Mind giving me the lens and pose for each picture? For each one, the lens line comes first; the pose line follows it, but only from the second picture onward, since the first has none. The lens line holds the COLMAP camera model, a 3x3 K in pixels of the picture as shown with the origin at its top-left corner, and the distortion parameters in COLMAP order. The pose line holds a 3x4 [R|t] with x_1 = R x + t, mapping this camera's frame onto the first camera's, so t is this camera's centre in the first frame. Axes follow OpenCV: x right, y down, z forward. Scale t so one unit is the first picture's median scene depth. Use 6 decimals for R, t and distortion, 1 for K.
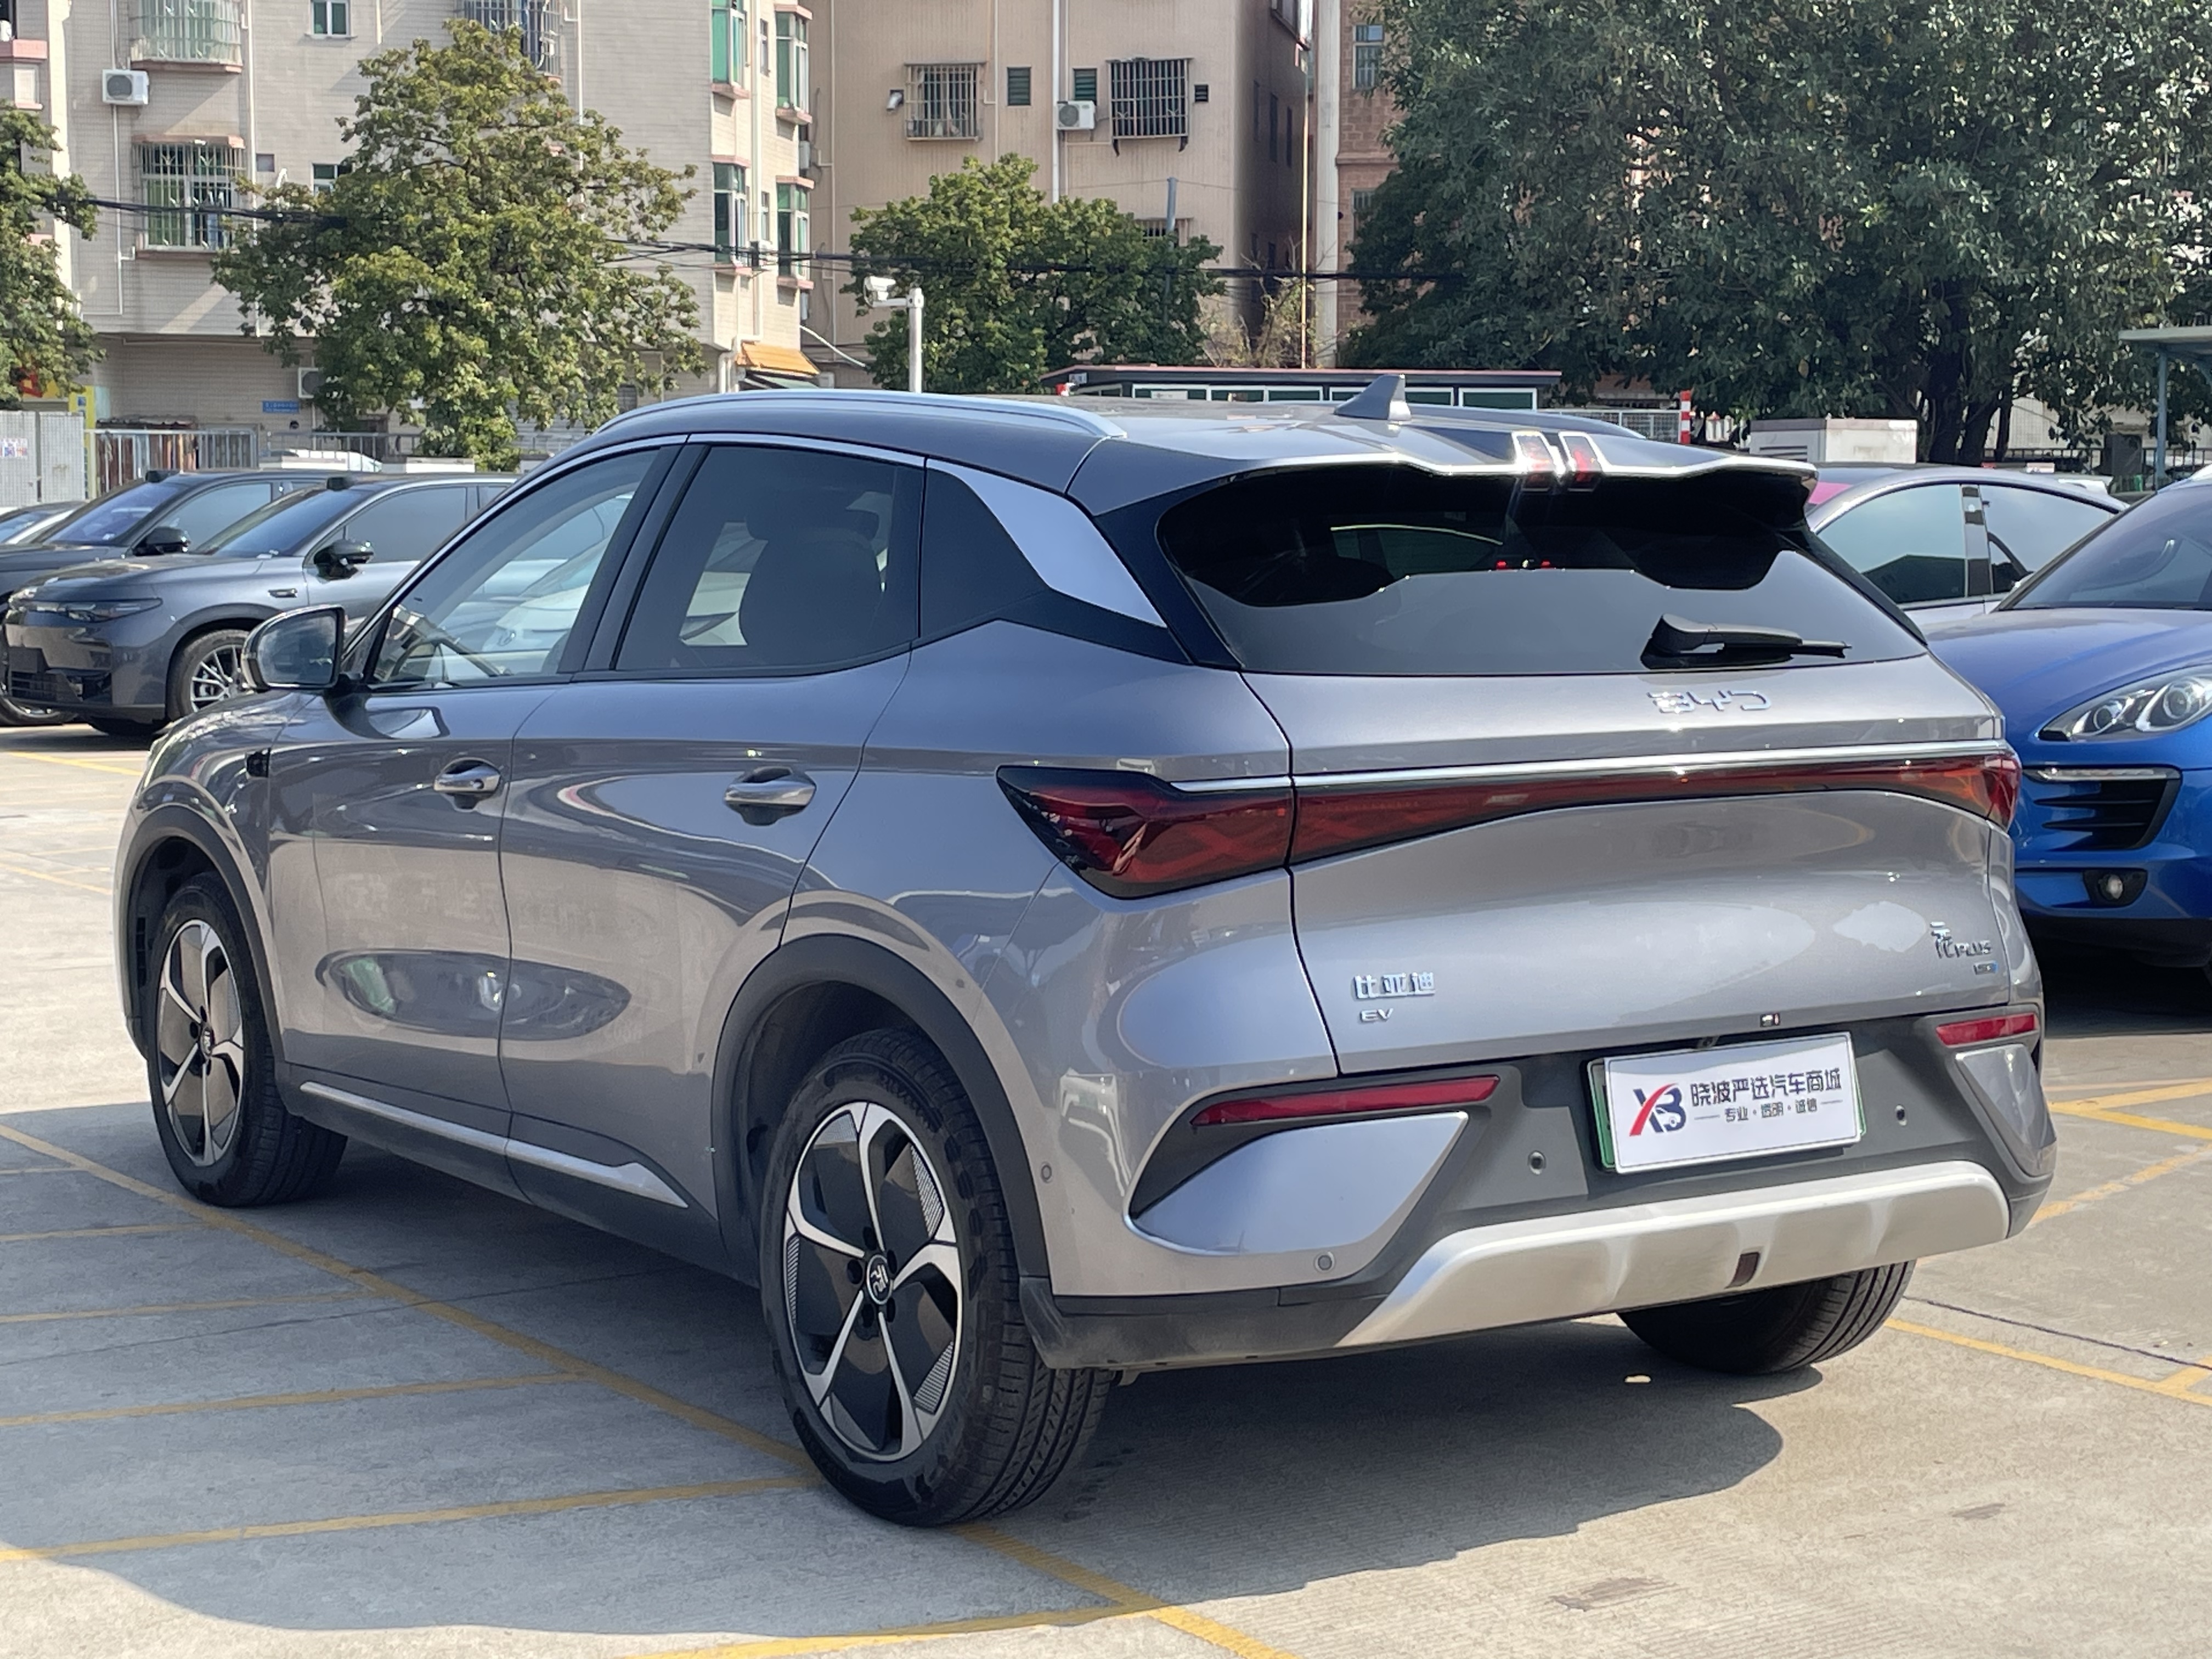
lens RADIAL K [[3489.9, 0, 1086.0], [0, 3489.9, 811.9], [0, 0, 1]] dist [0.081235, 0.000000]
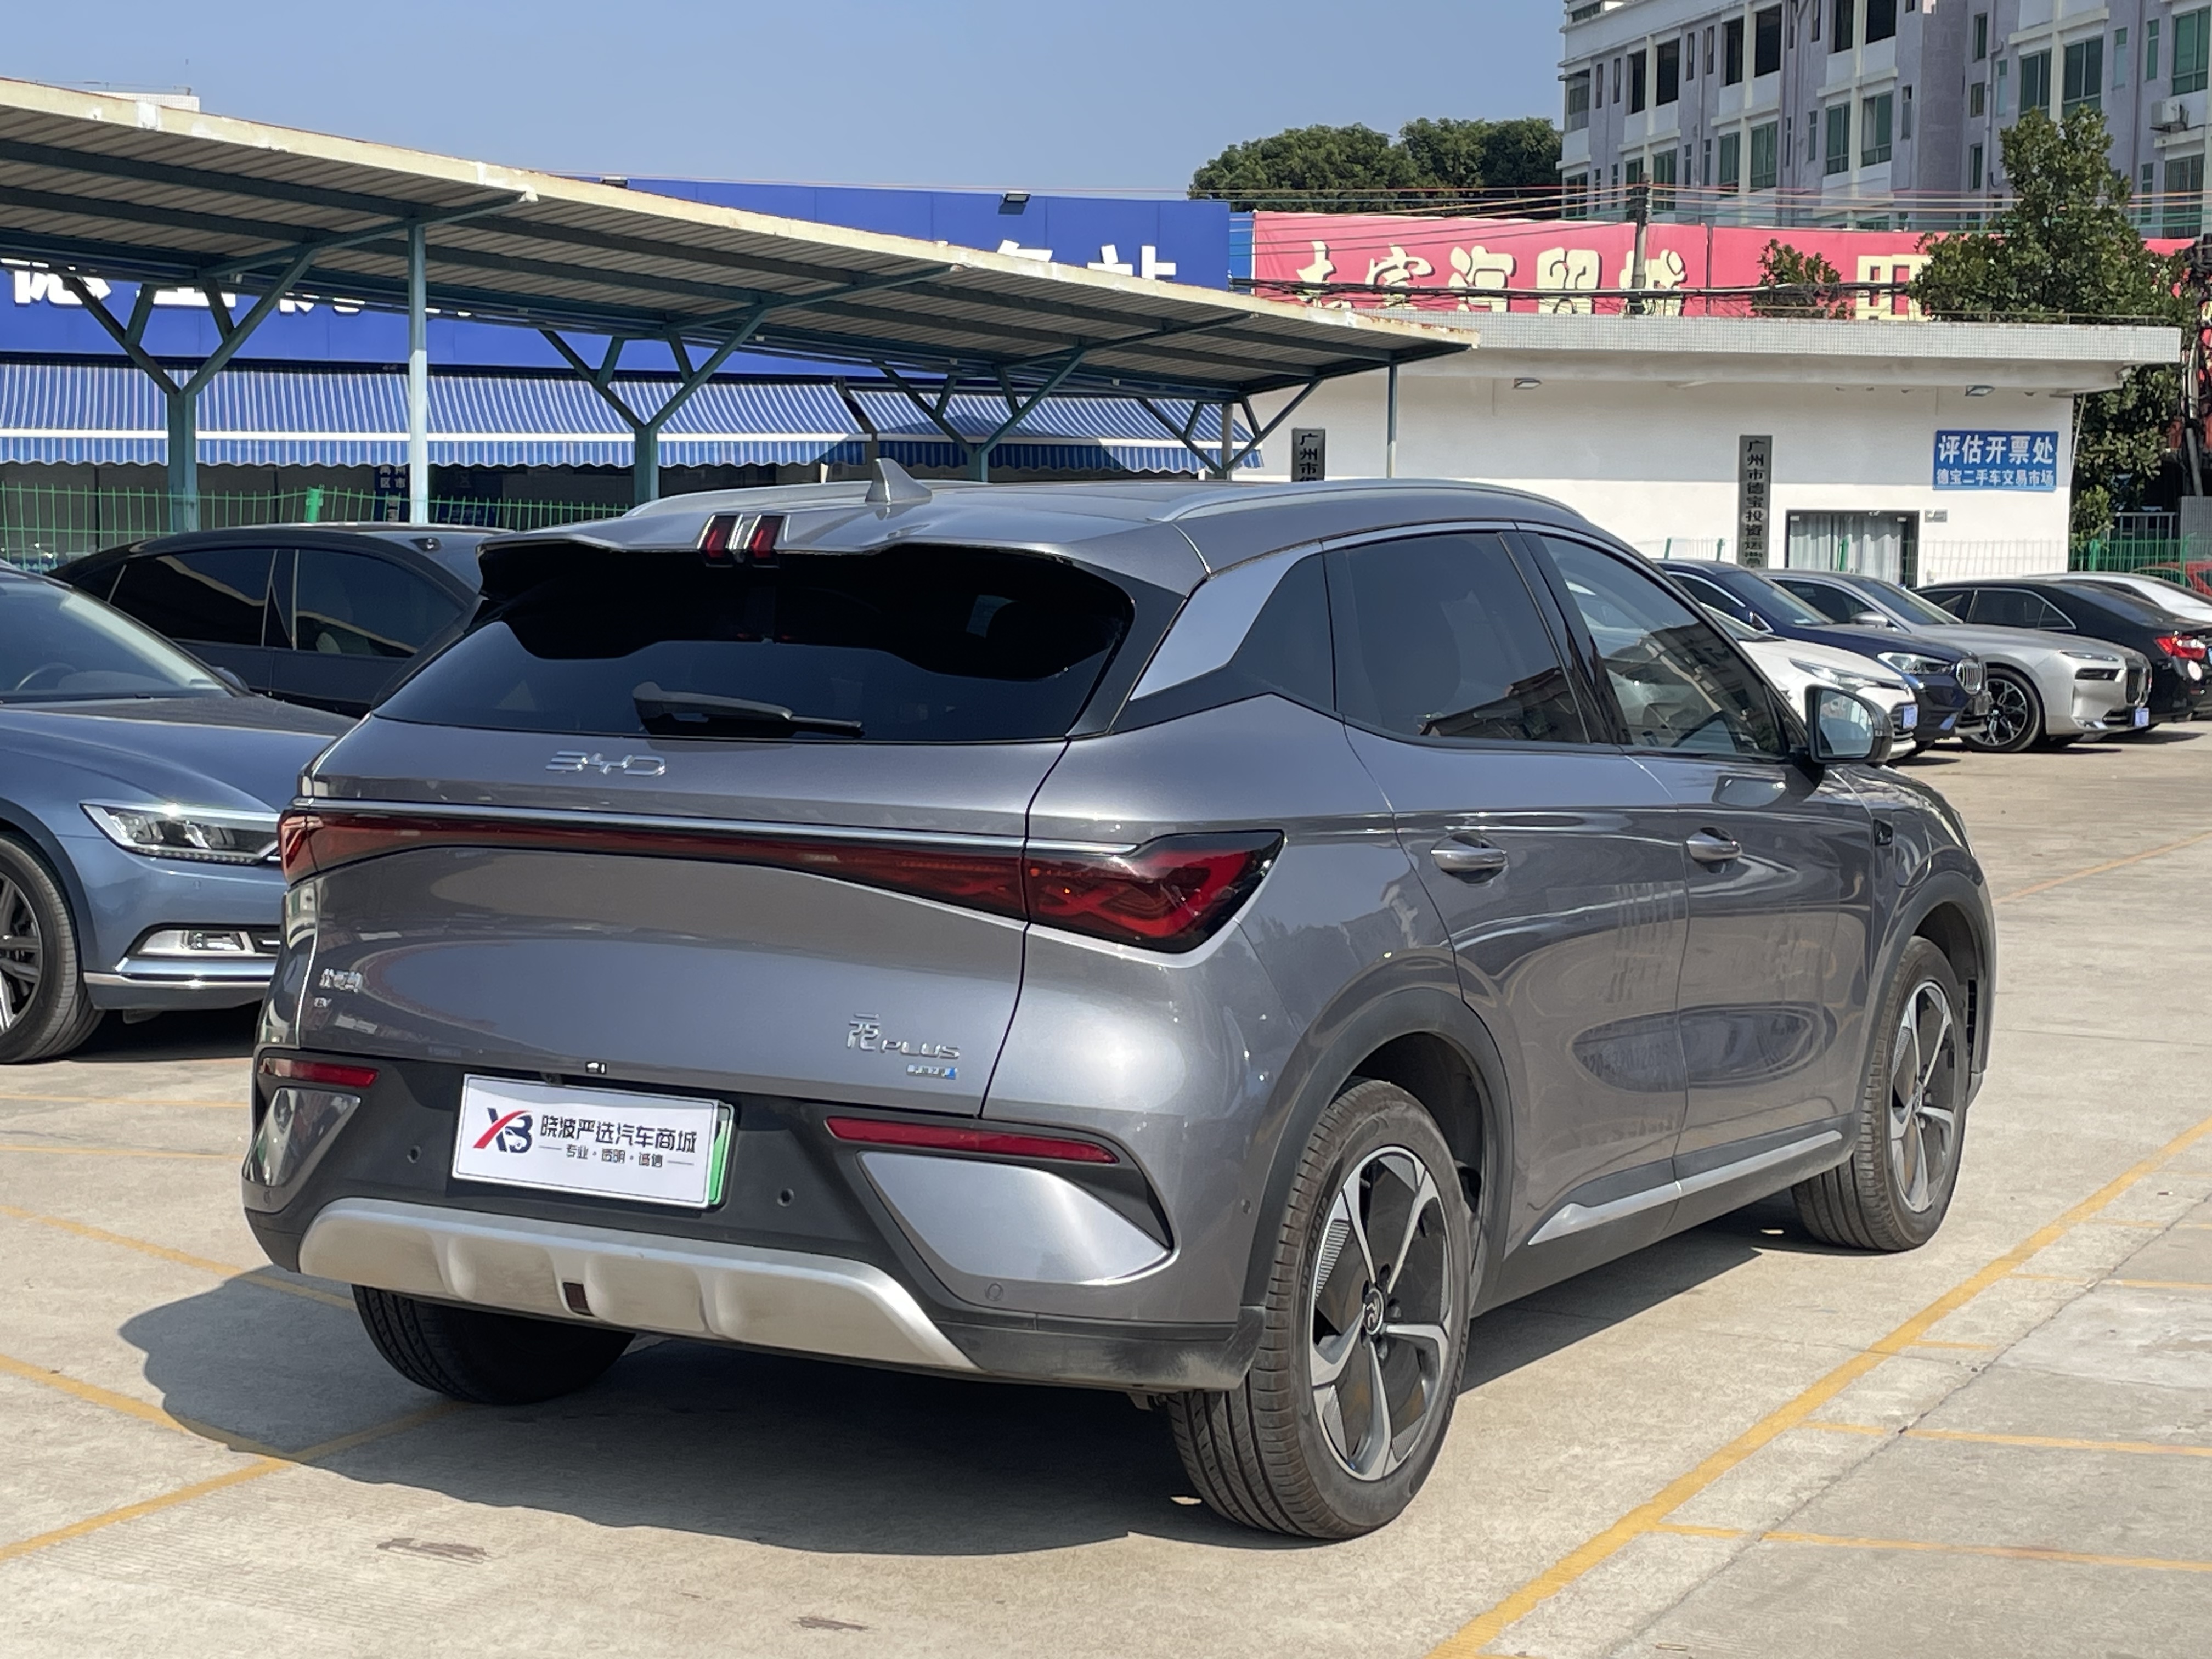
lens RADIAL K [[3489.9, 0, 1106.1], [0, 3489.9, 846.8], [0, 0, 1]] dist [0.081235, 0.000000]
pose [[0.441558, 0.073022, -0.894256, 1.131539], [-0.087204, 0.995457, 0.038227, -0.057097], [0.892985, 0.061104, 0.445920, 0.624689]]
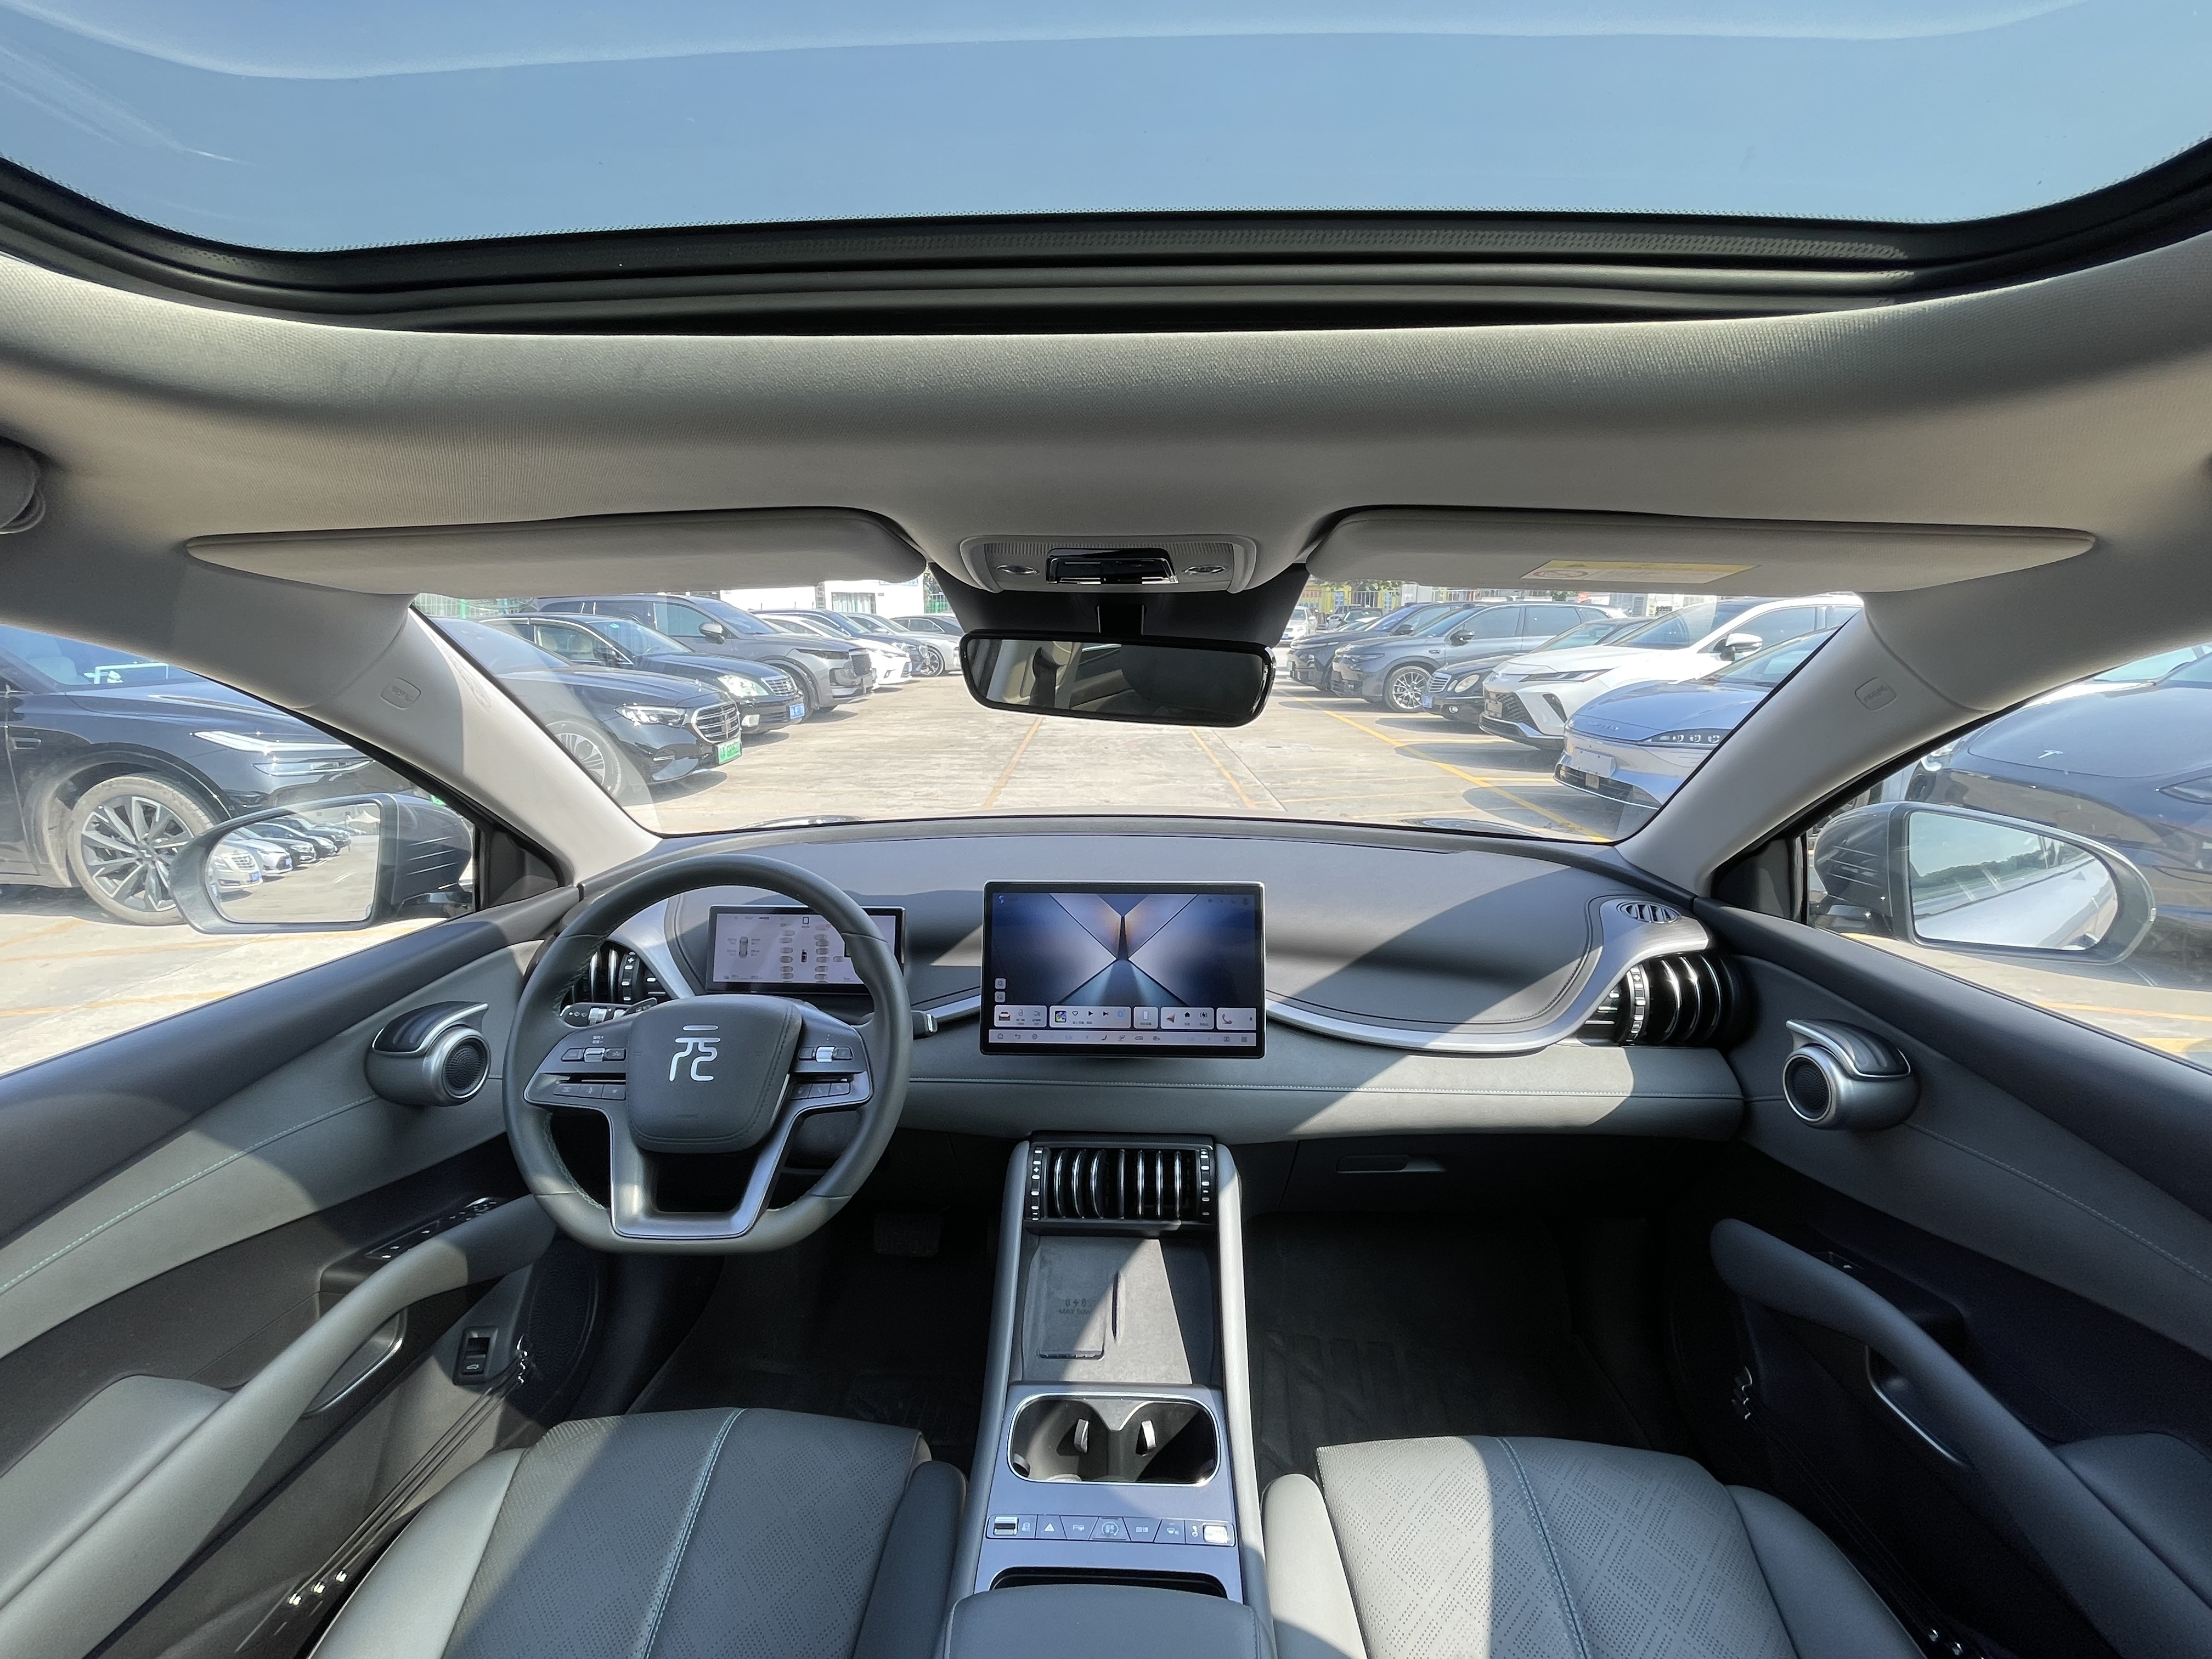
lens RADIAL K [[977.3, 0, 1108.2], [0, 977.3, 827.7], [0, 0, 1]] dist [0.000807, -0.000461]
pose [[0.810816, 0.120601, -0.572741, -0.027943], [-0.046759, 0.988761, 0.142006, -0.109949], [0.583430, -0.088360, 0.807342, 1.235314]]
